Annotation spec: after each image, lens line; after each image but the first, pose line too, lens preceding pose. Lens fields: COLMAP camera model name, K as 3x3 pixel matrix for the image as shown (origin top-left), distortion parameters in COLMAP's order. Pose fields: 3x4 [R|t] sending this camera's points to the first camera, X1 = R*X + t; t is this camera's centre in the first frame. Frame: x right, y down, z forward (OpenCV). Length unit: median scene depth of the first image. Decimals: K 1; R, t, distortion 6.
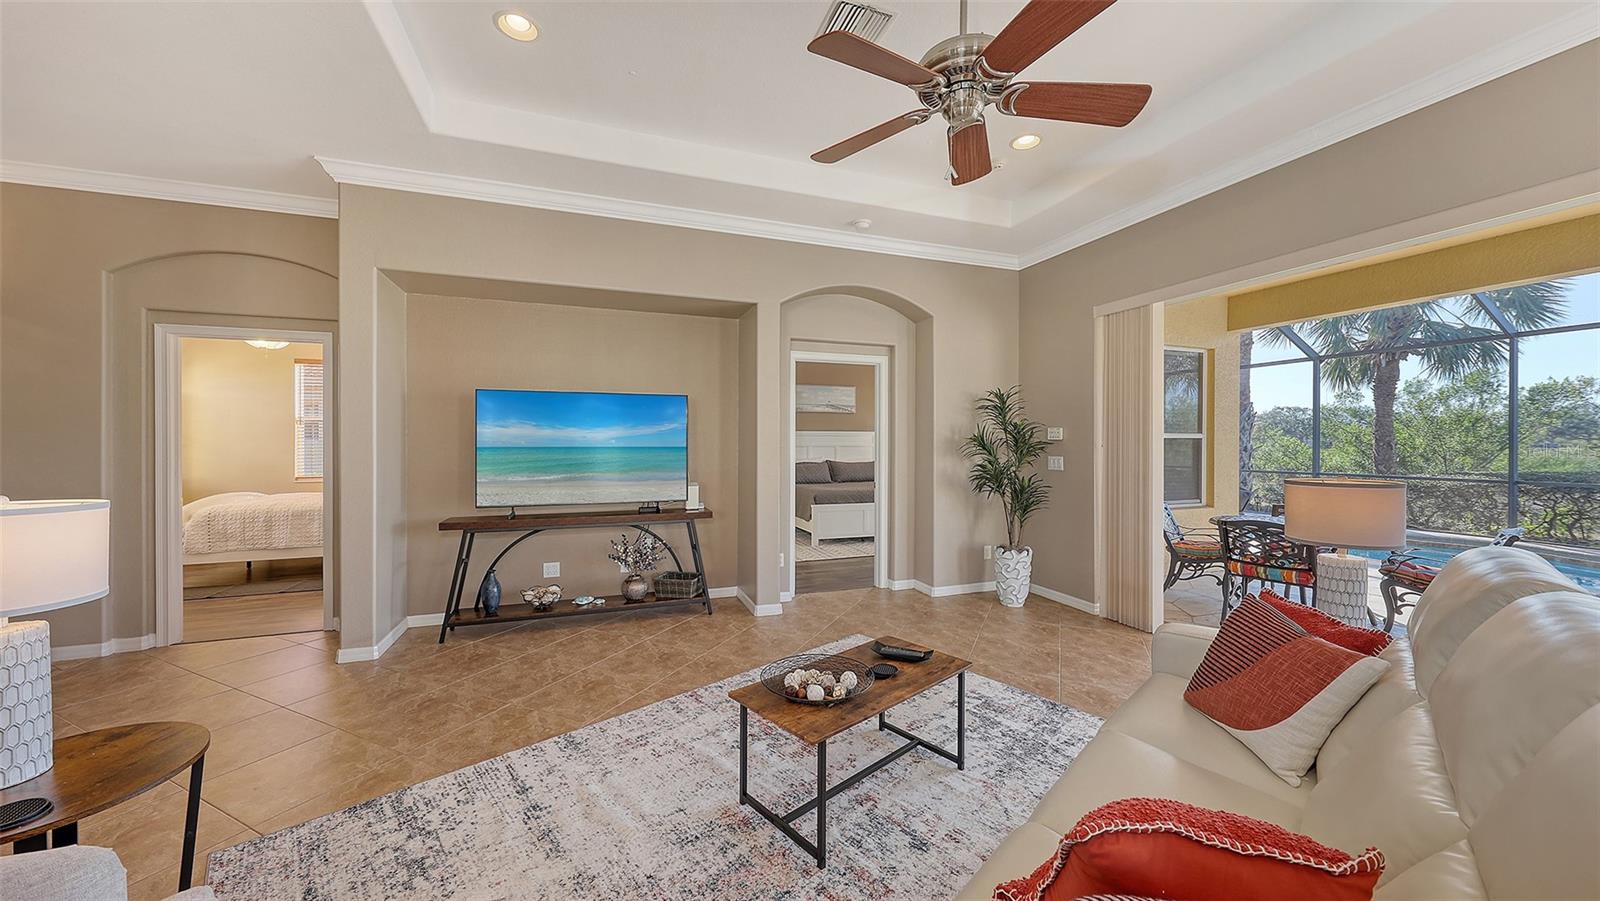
lens RADIAL K [[559.4, 0, 796.4], [0, 559.4, 457.6], [0, 0, 1]] dist [-0.002744, -0.000774]
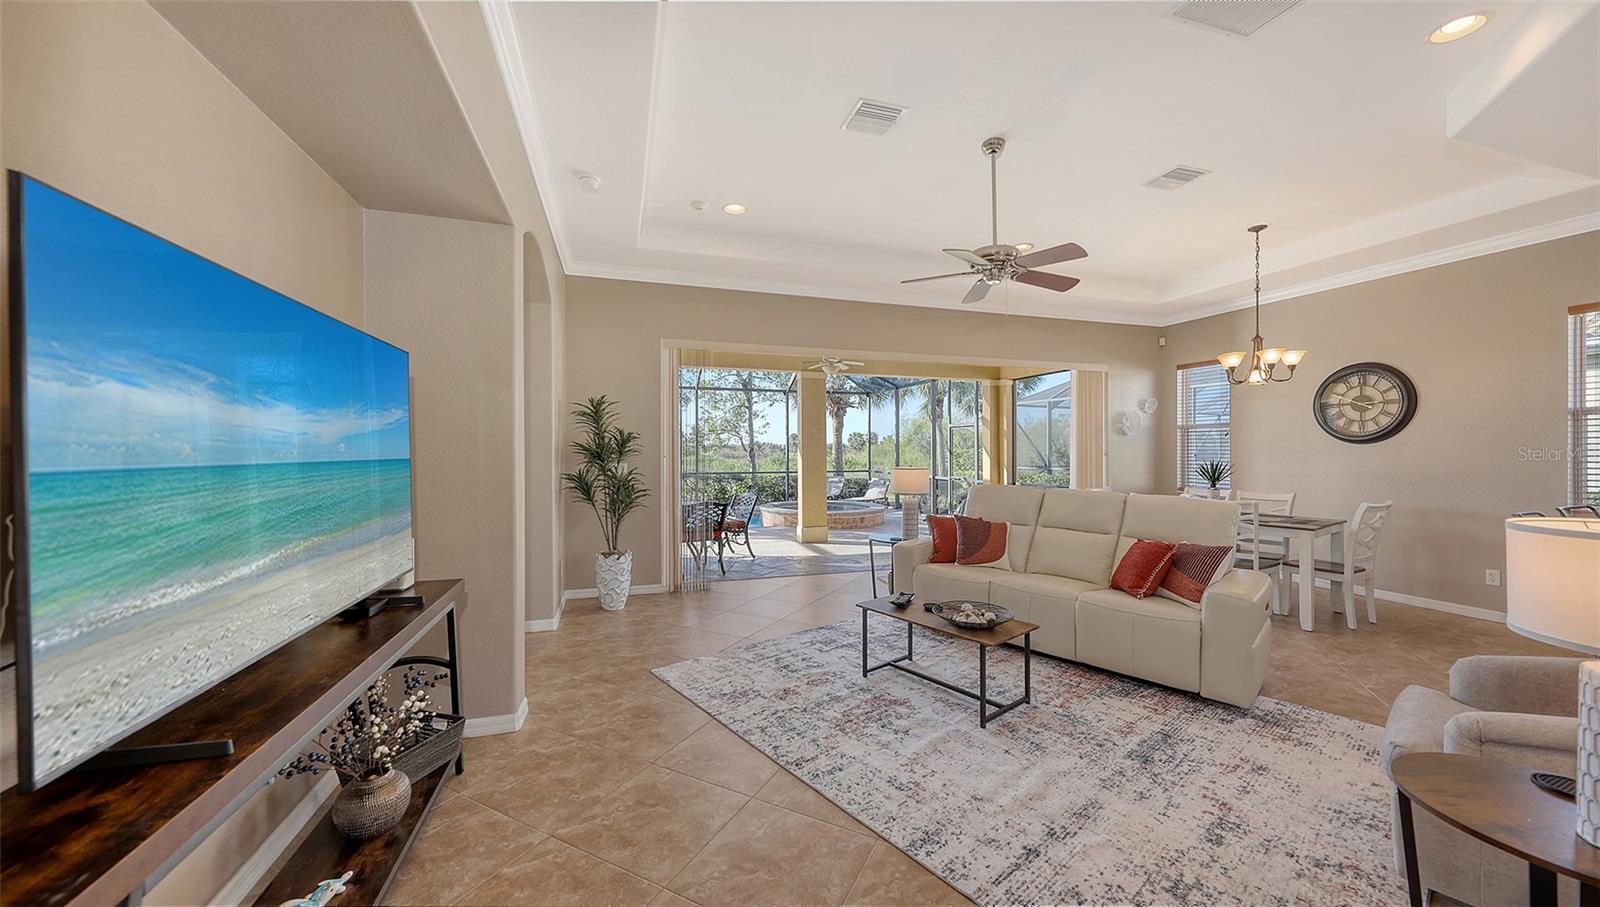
lens RADIAL K [[558.2, 0, 810.6], [0, 558.2, 450.4], [0, 0, 1]] dist [0.001879, -0.000040]
pose [[0.032654, 0.002761, 0.999463, -0.624887], [0.022685, 0.999737, -0.003503, -0.016299], [-0.999209, 0.022787, 0.032583, 0.592522]]
